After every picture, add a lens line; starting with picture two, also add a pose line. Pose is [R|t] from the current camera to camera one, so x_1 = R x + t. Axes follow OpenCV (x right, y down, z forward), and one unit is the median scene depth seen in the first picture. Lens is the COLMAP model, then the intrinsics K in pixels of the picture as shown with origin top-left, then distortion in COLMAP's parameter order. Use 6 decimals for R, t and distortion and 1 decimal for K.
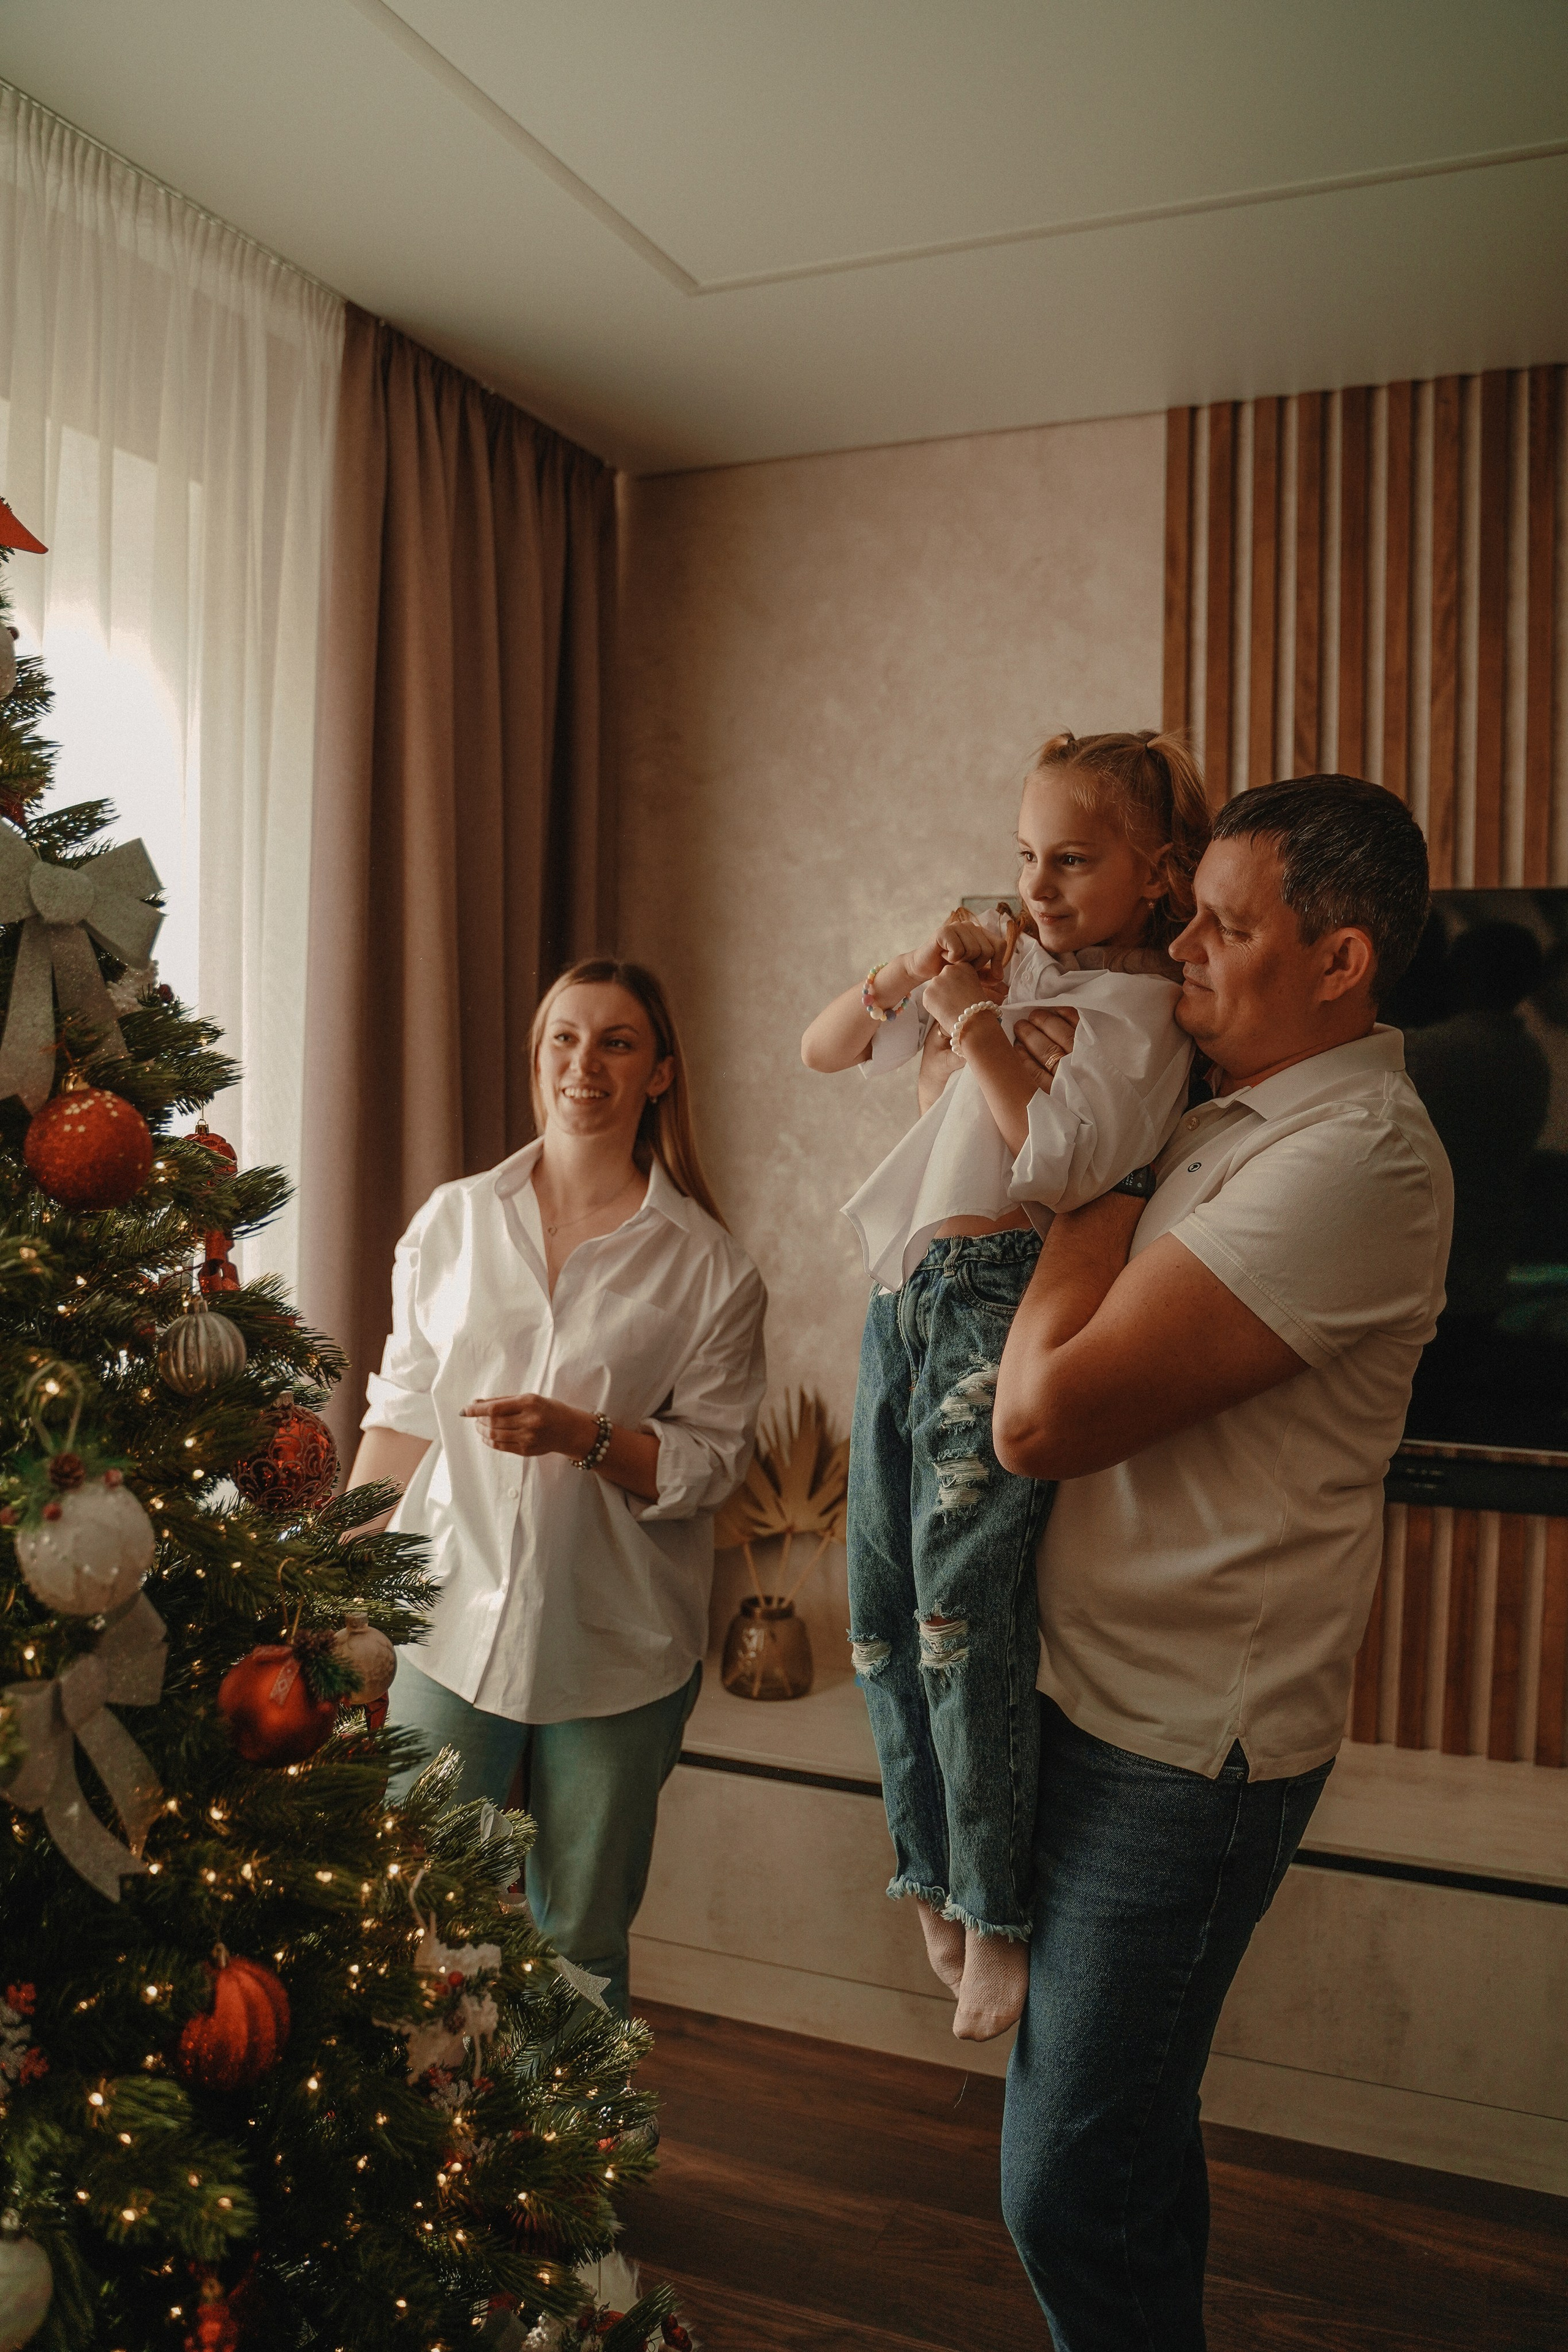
lens RADIAL K [[1948.0, 0, 793.8], [0, 1948.0, 1178.6], [0, 0, 1]] dist [-0.115437, 0.094571]
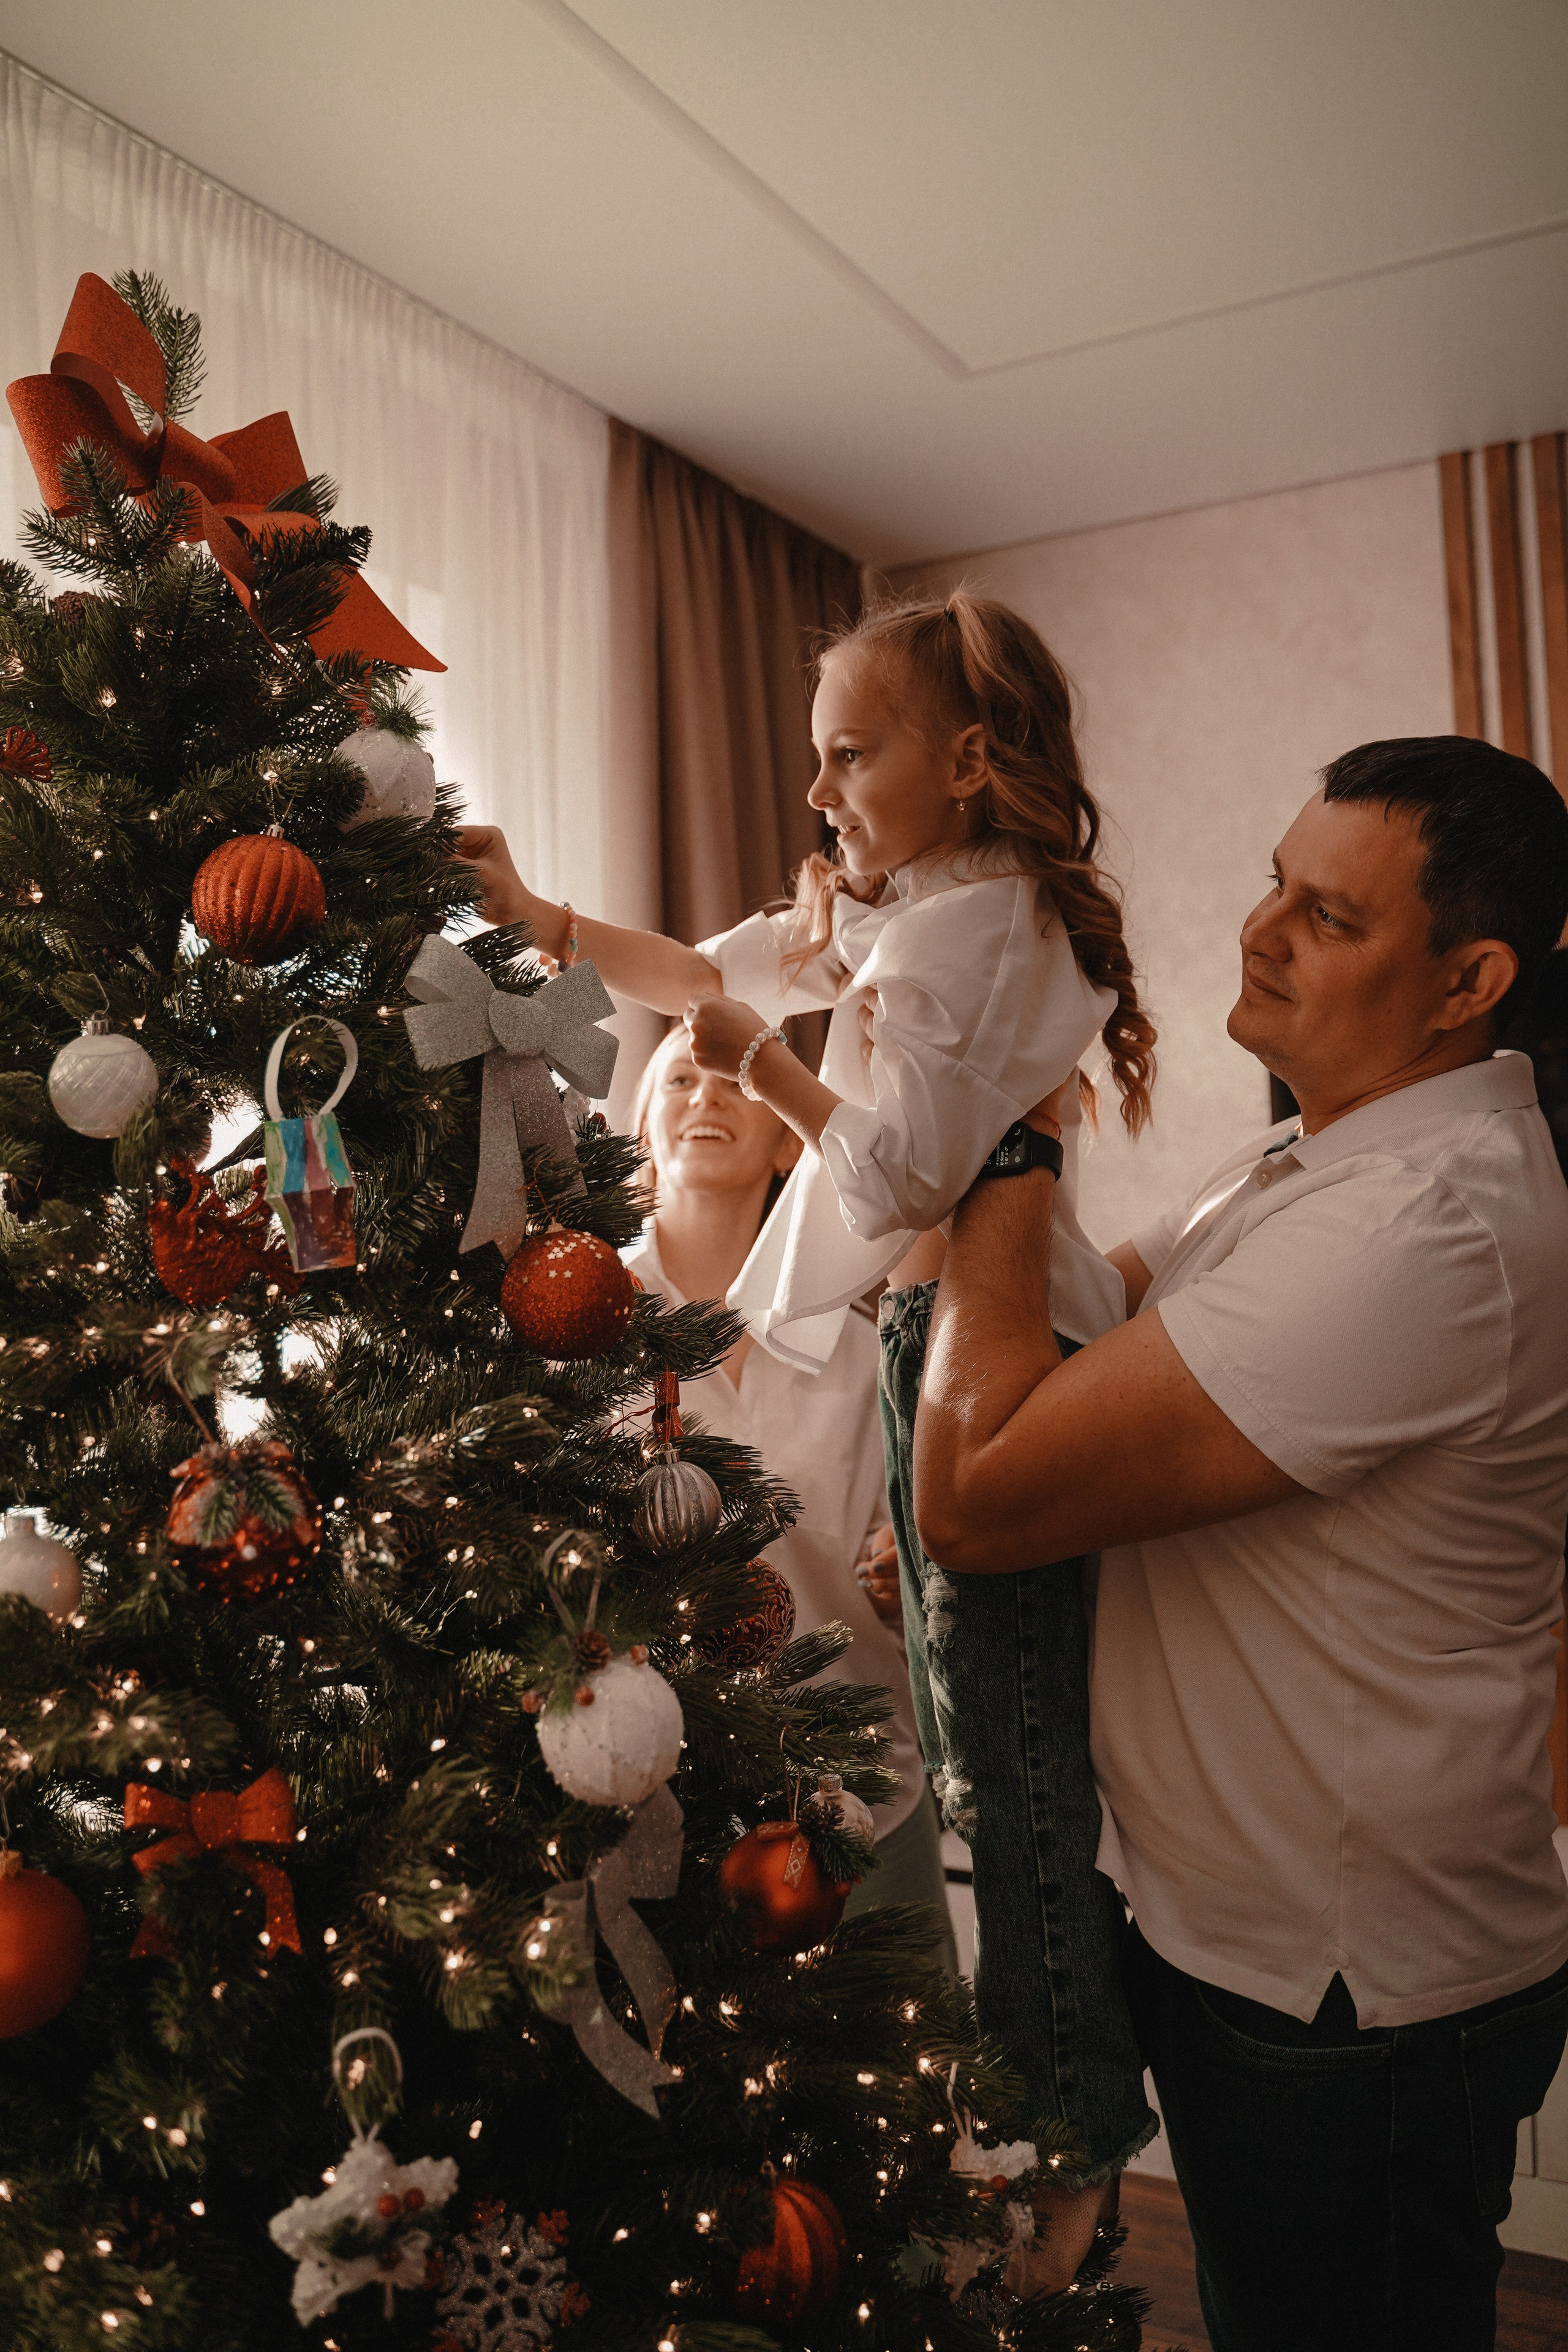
lens RADIAL K [[1948.0, 0, 786.8], [0, 1948.0, 1176.3], [0, 0, 1]] dist [-0.115437, 0.094571]
pose [[0.993857, -0.059538, -0.093294, -0.174156], [0.054812, 0.997120, -0.052423, -0.017900], [0.096147, 0.046987, 0.994258, 0.074213]]
